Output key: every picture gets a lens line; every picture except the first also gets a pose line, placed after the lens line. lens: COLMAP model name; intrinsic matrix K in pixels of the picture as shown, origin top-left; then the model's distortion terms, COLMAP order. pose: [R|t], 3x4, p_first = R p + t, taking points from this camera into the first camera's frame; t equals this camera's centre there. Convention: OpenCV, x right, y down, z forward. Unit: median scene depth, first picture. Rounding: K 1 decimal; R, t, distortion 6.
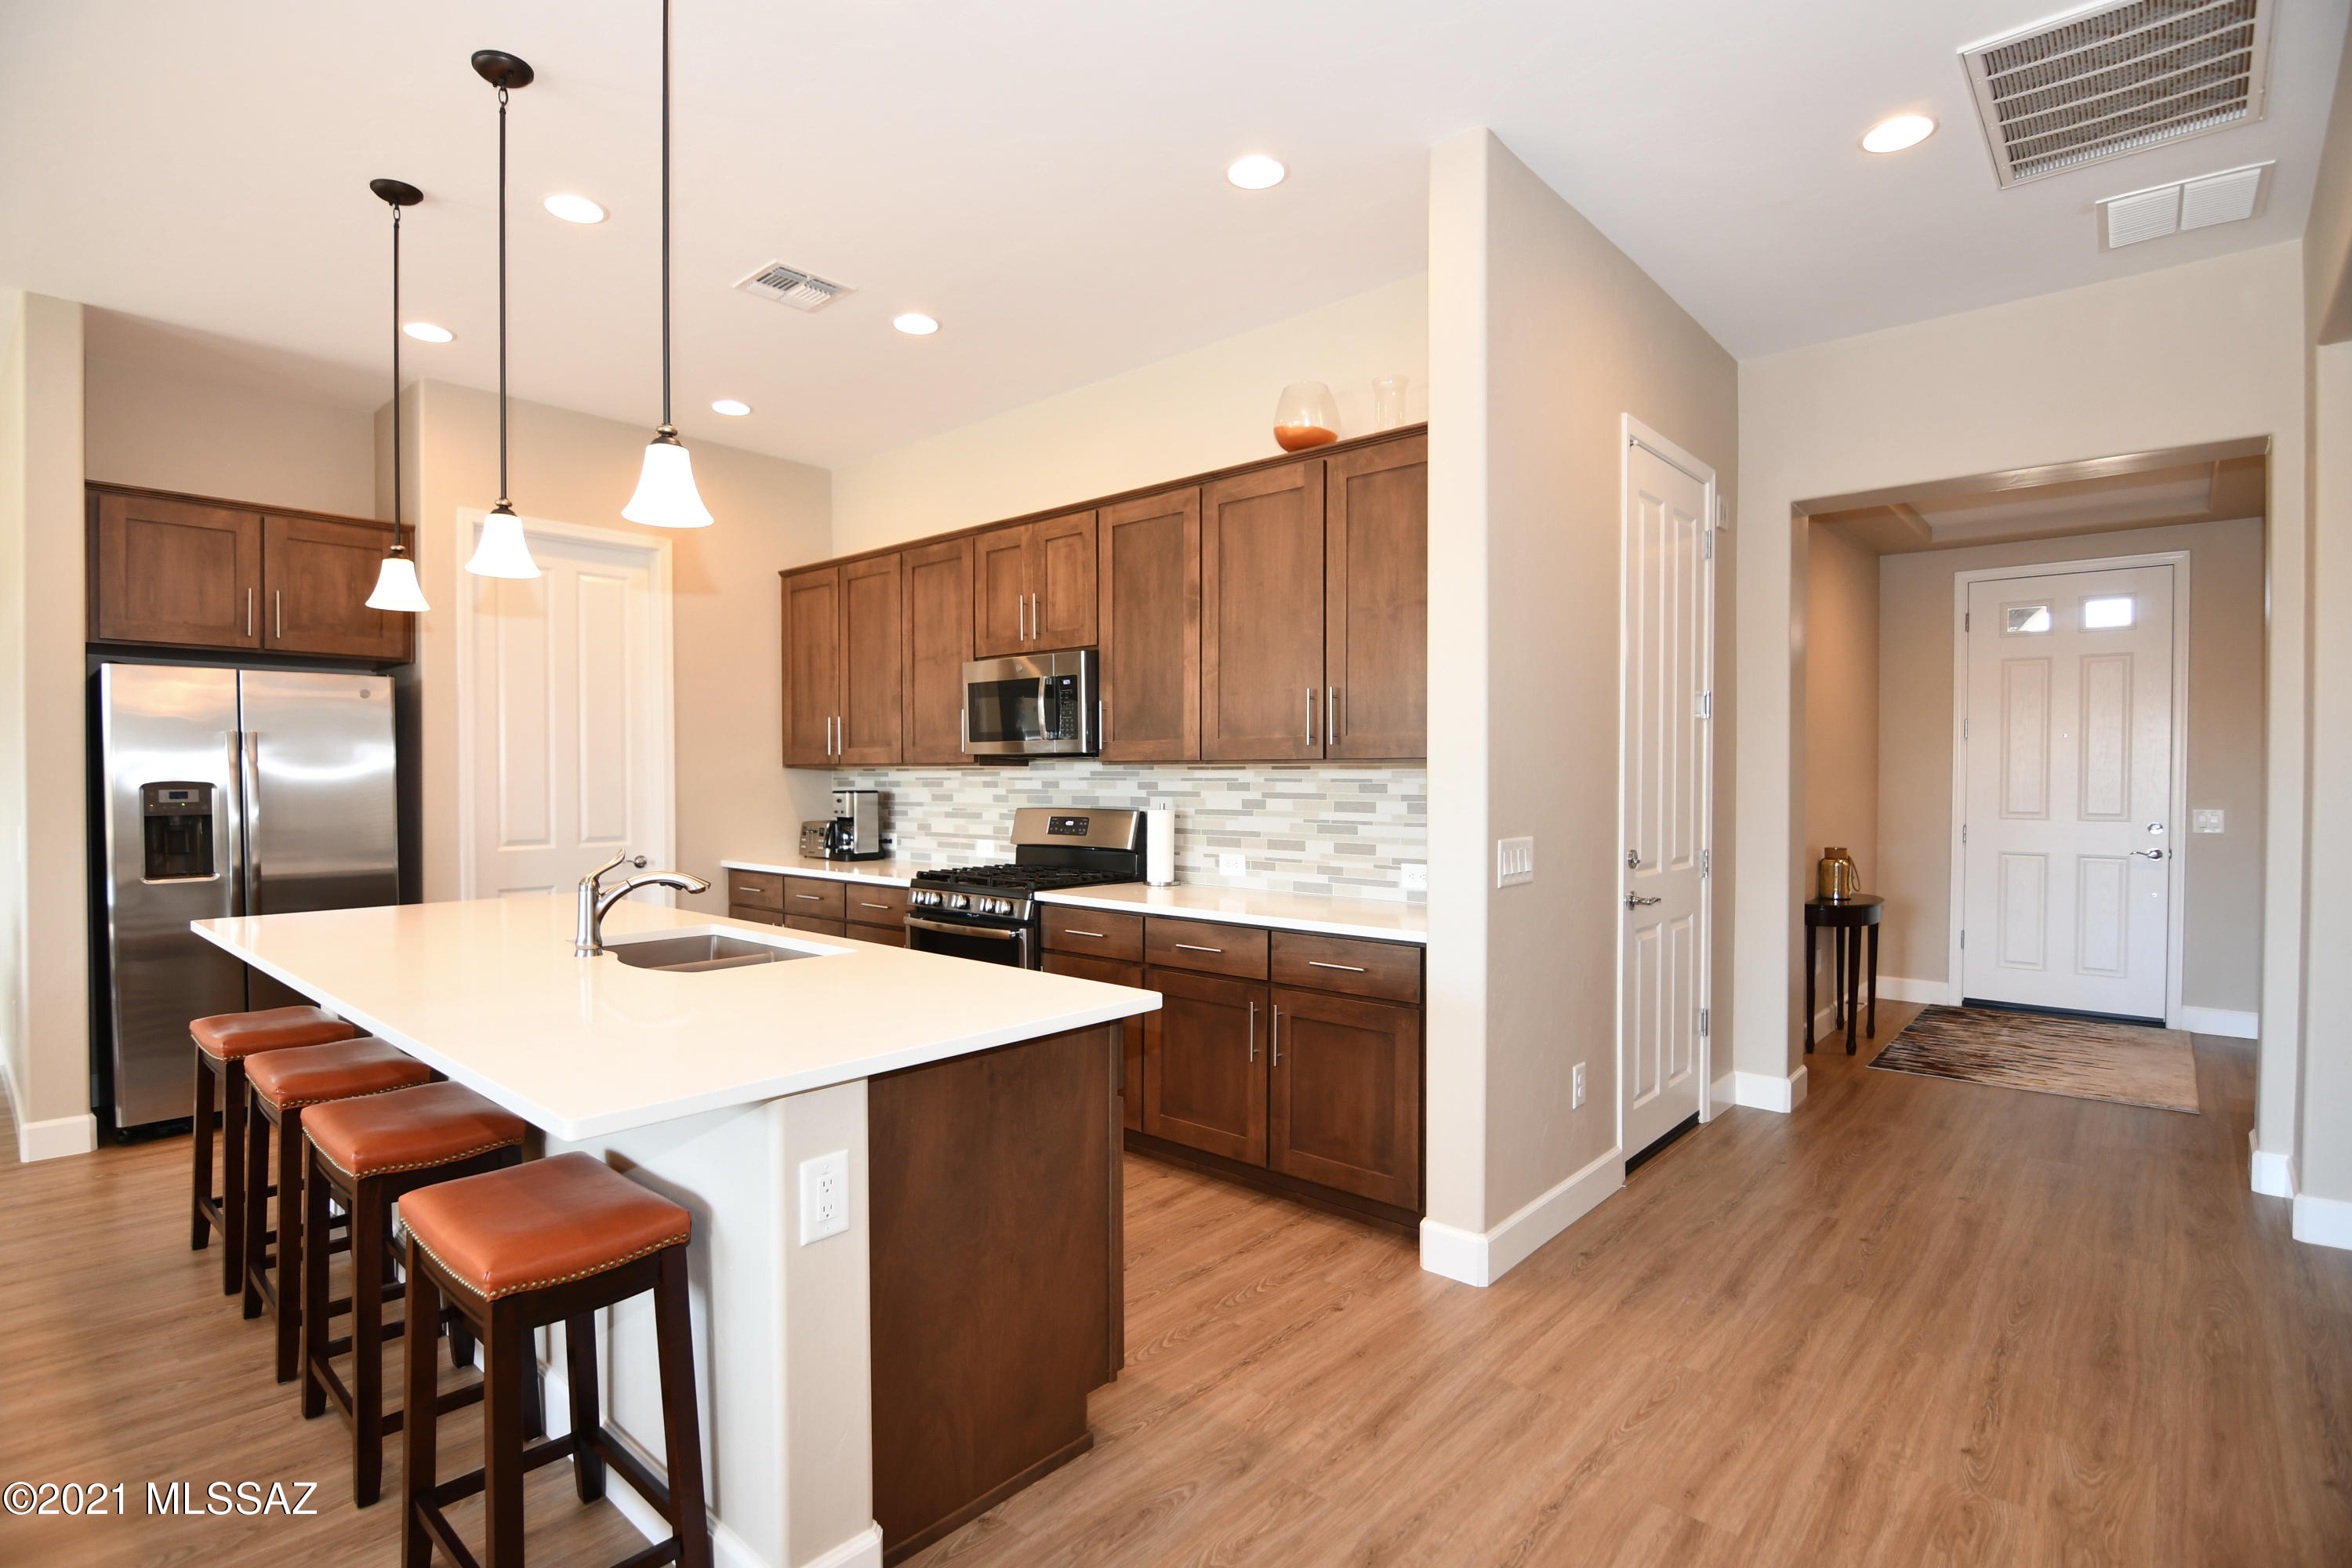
lens RADIAL K [[1136.5, 0, 1166.4], [0, 1136.5, 794.5], [0, 0, 1]] dist [-0.001229, -0.013992]
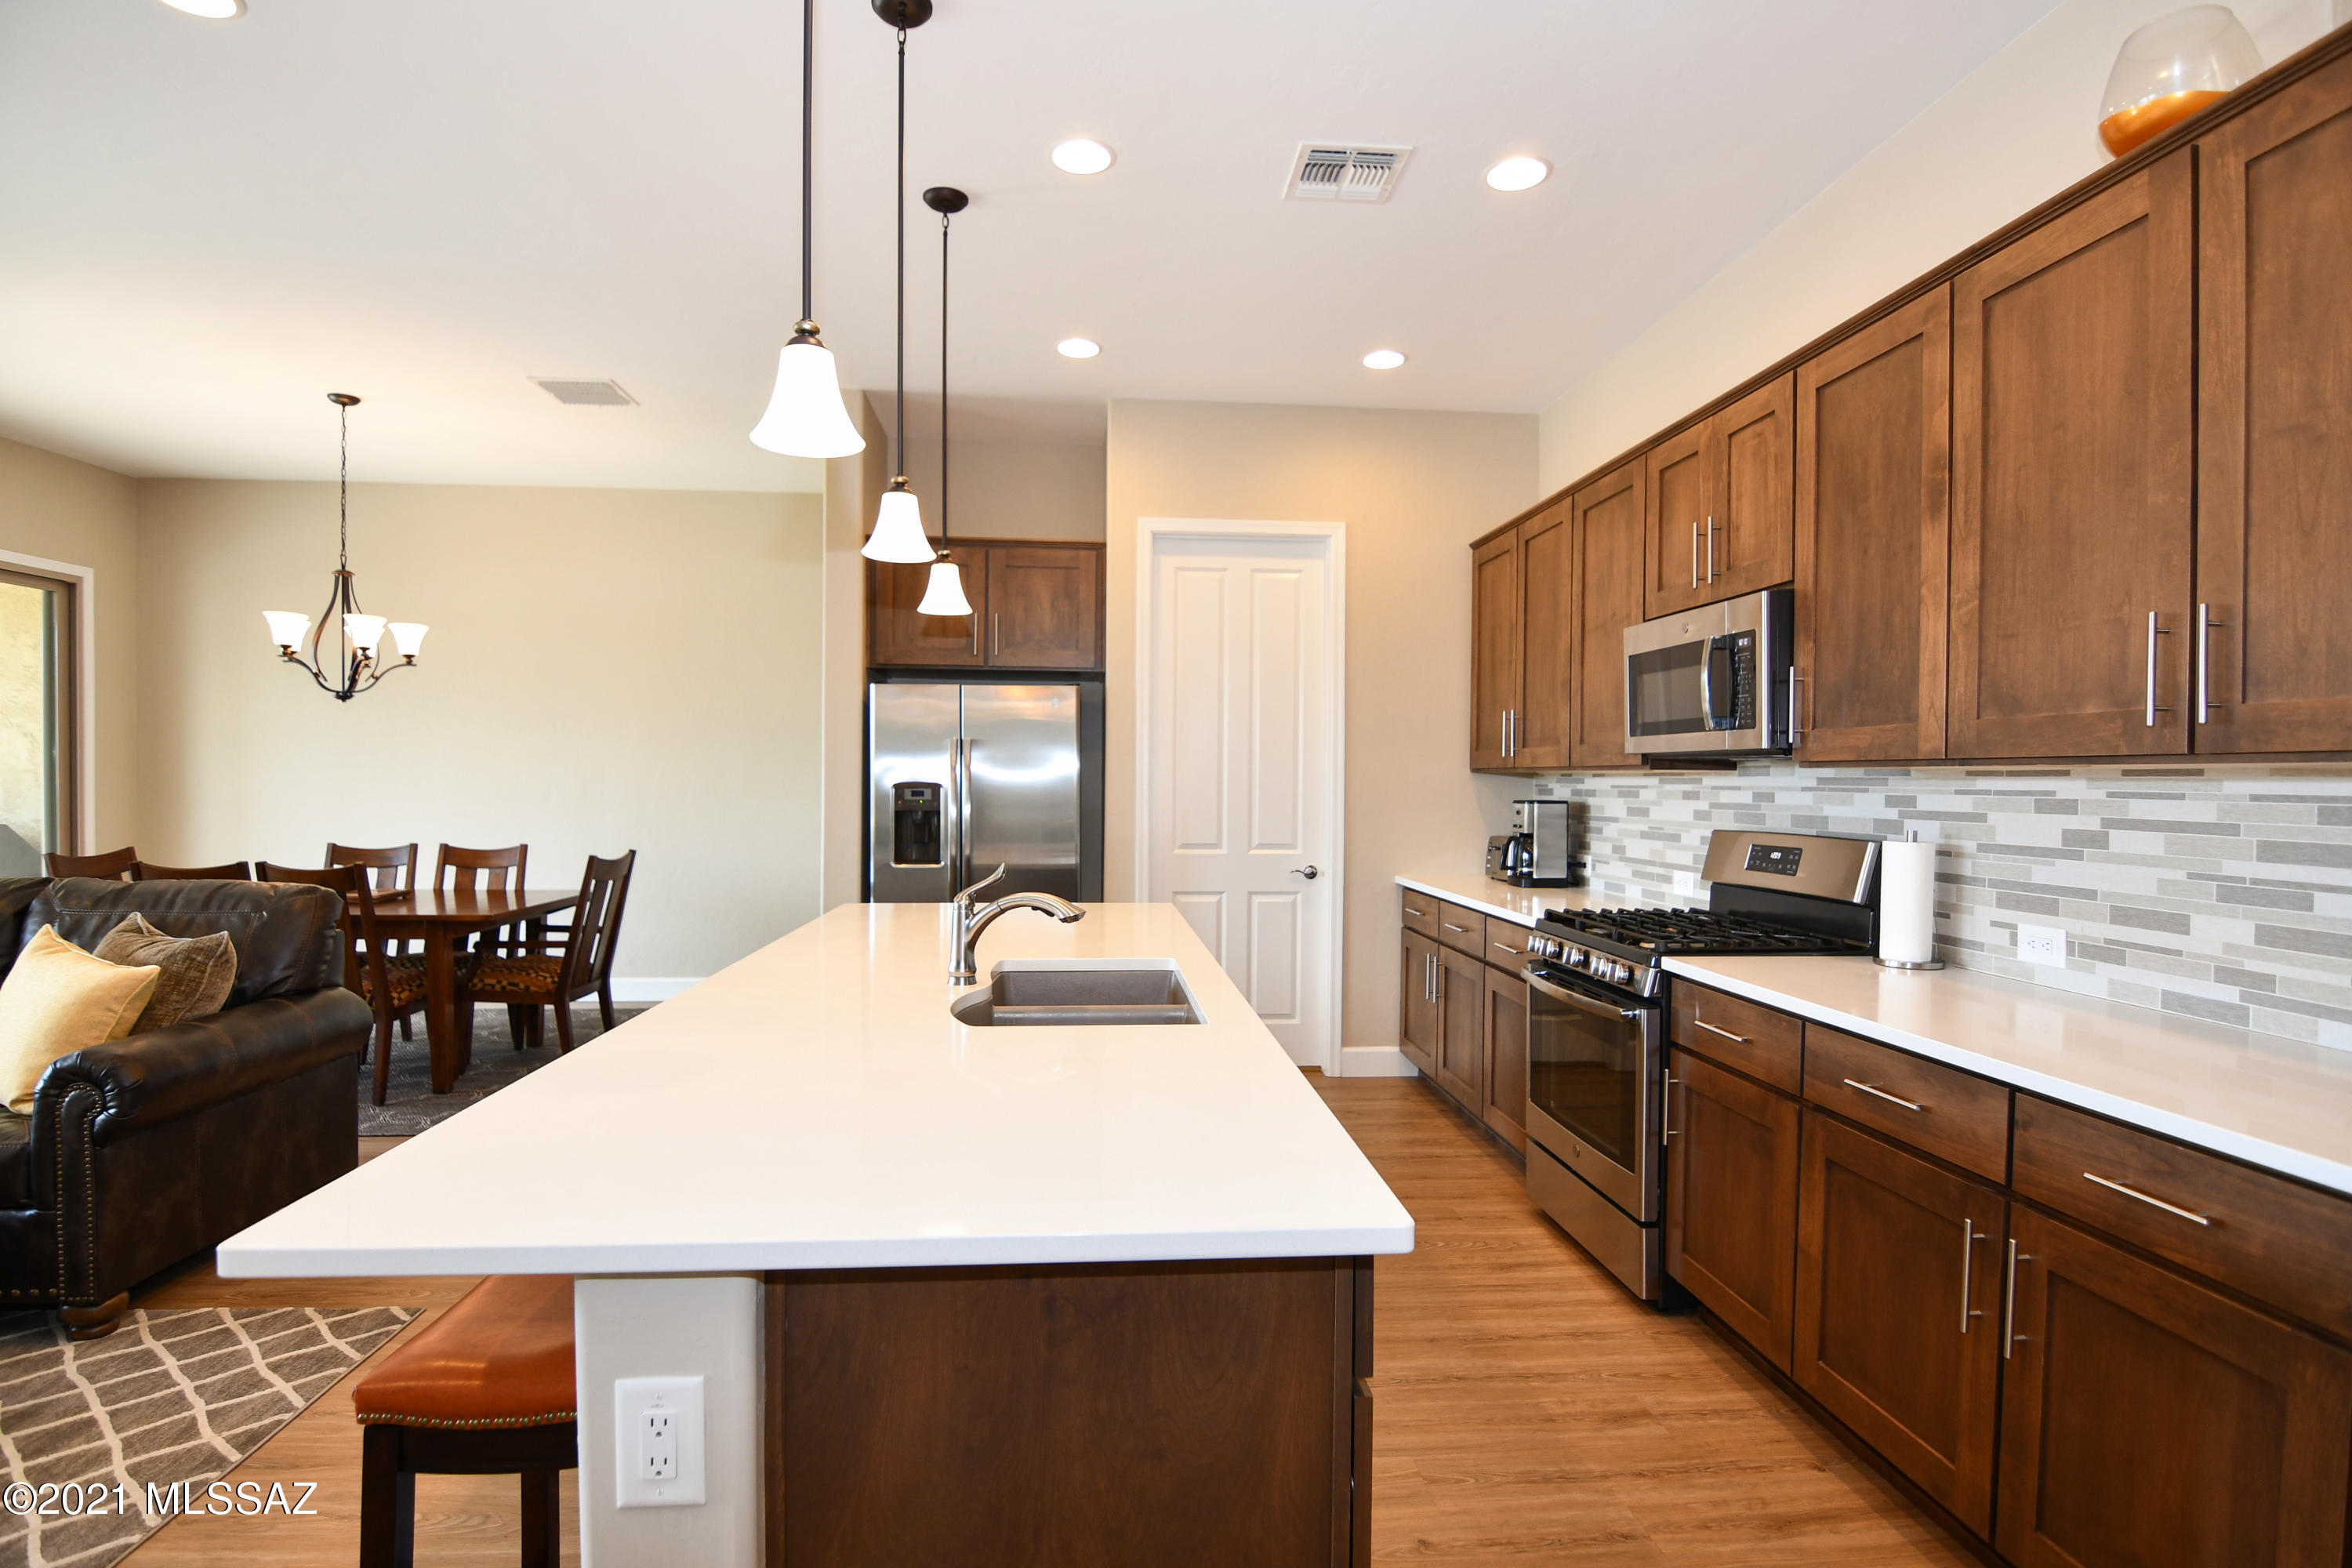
lens RADIAL K [[1155.6, 0, 1169.3], [0, 1155.6, 797.3], [0, 0, 1]] dist [-0.002363, -0.012648]
pose [[0.724625, 0.016969, -0.688935, 0.136224], [-0.019648, 0.999799, 0.003961, -0.005055], [0.688863, 0.010666, 0.724813, 0.291422]]
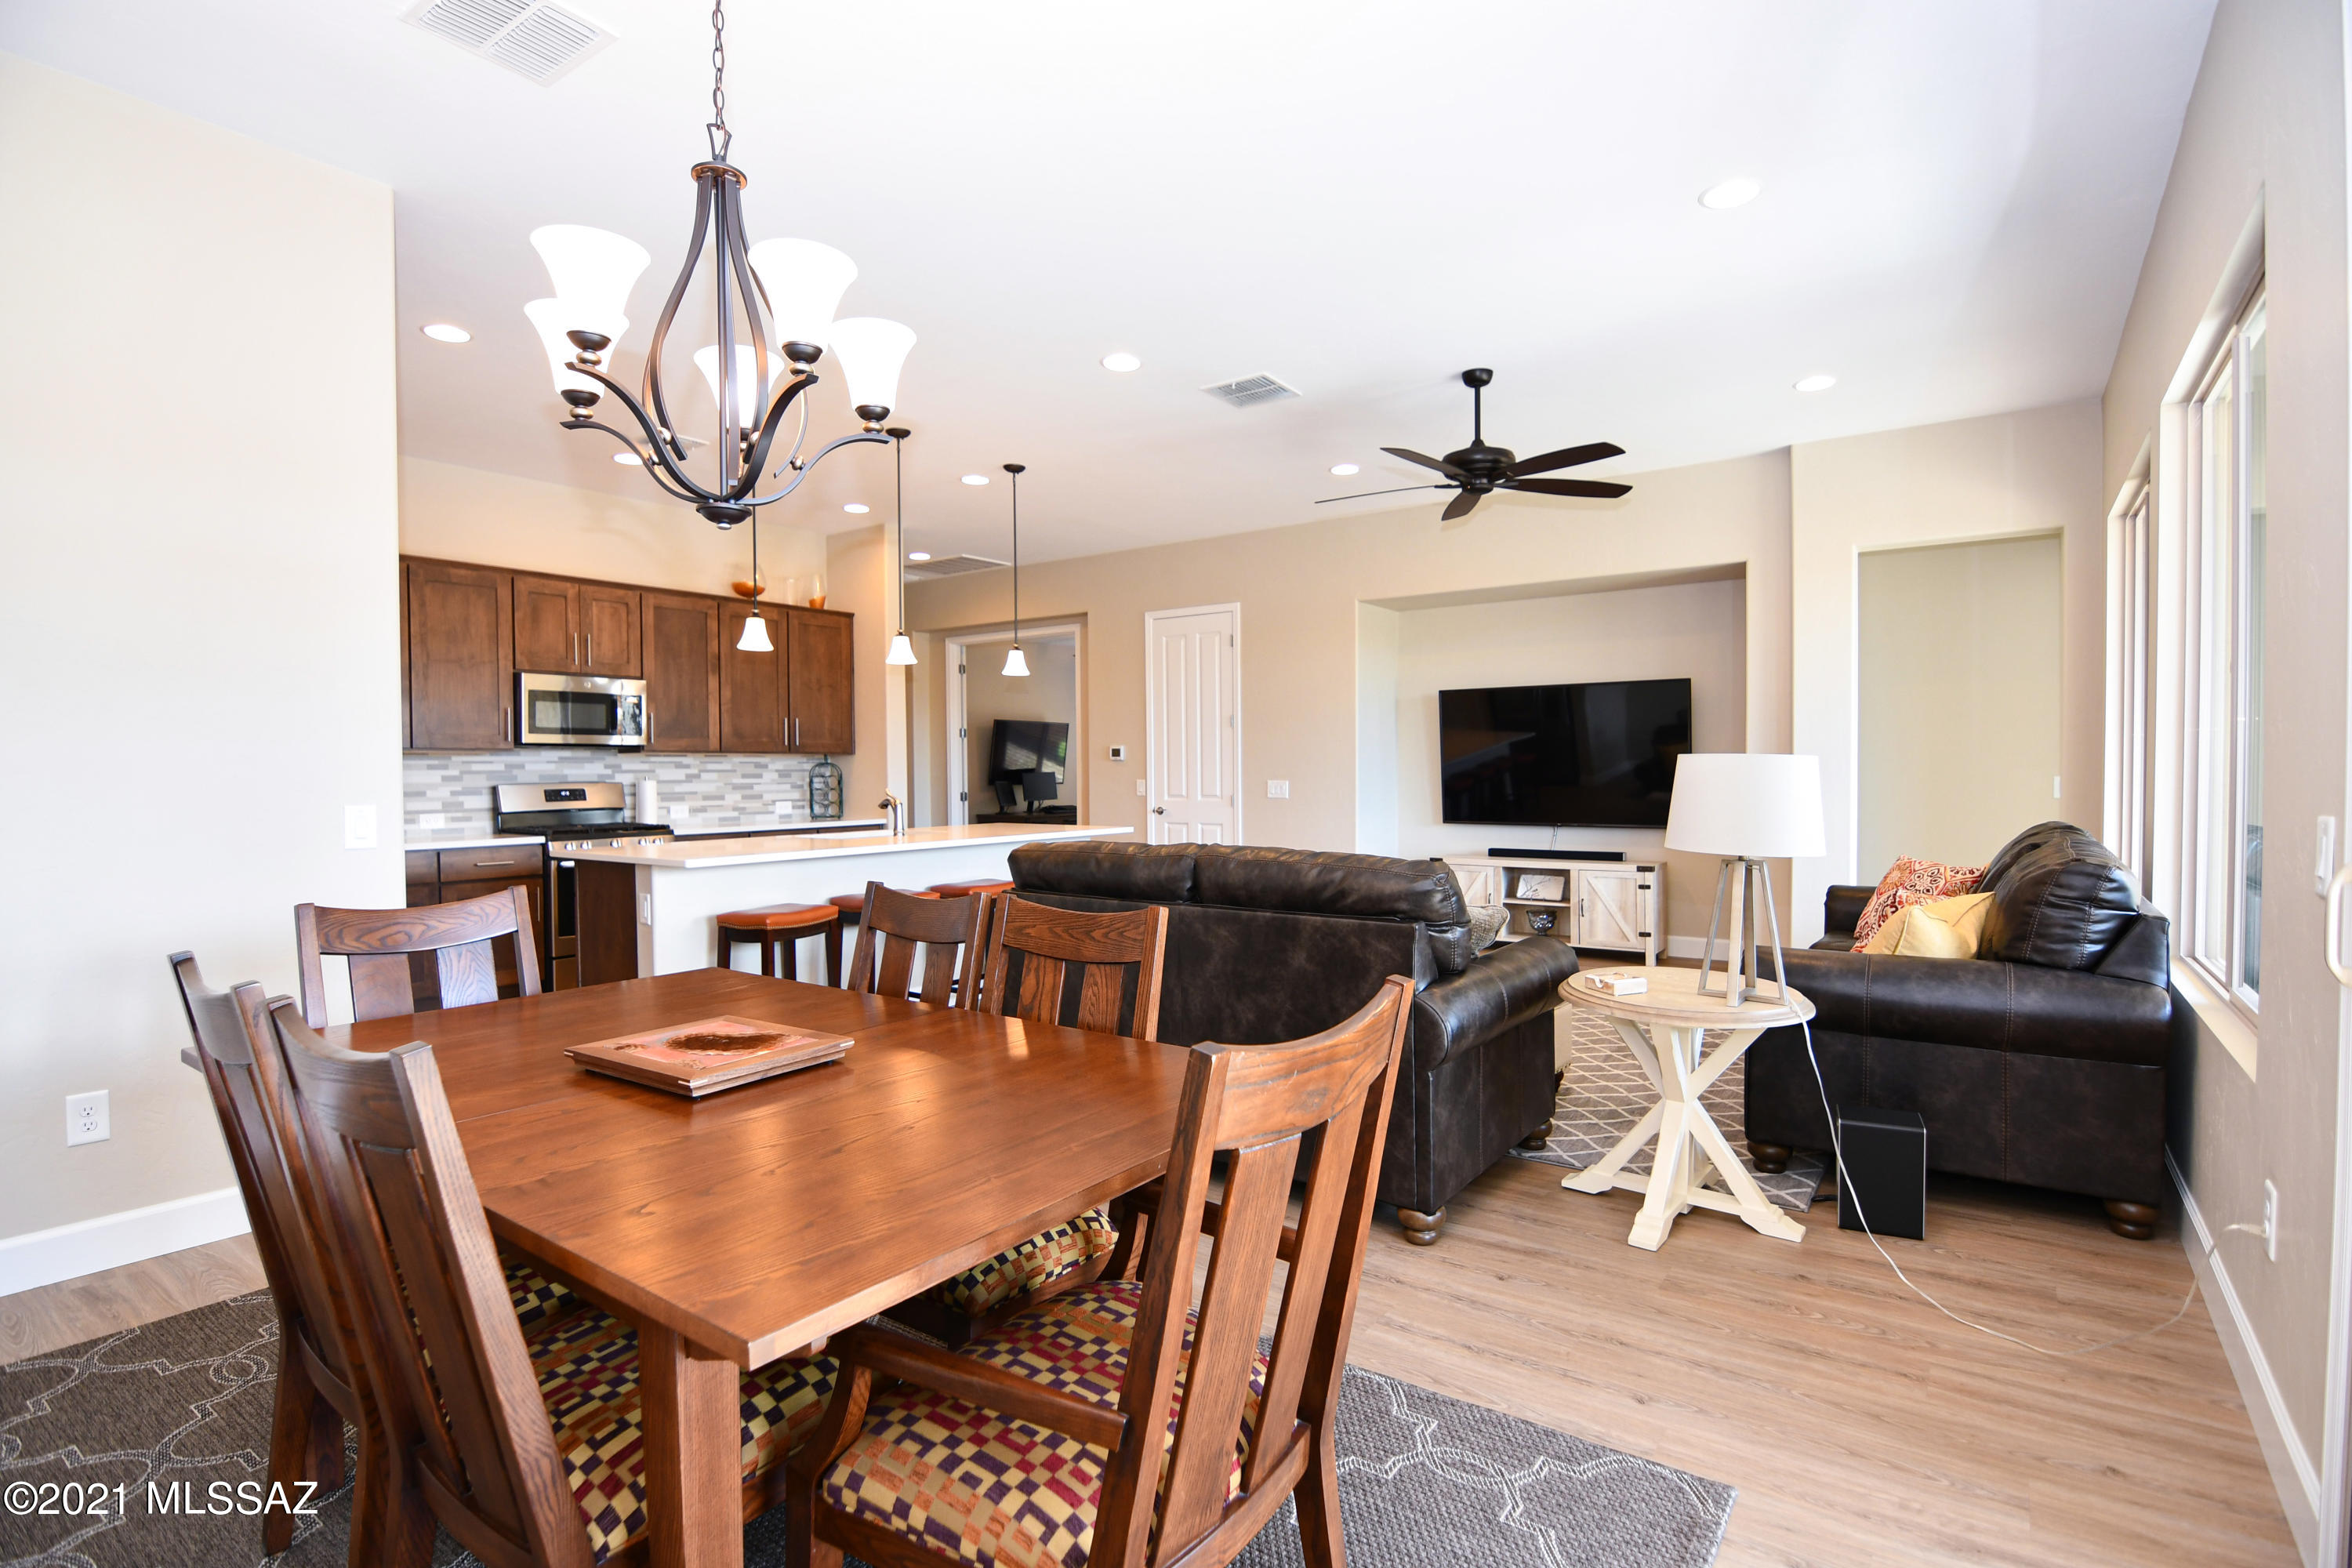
lens RADIAL K [[1136.5, 0, 1166.4], [0, 1136.5, 794.5], [0, 0, 1]] dist [-0.001229, -0.013992]
pose [[-0.102670, -0.020455, 0.994505, -1.739918], [0.025997, 0.999392, 0.023239, 0.014885], [-0.994376, 0.028240, -0.102076, 0.442068]]
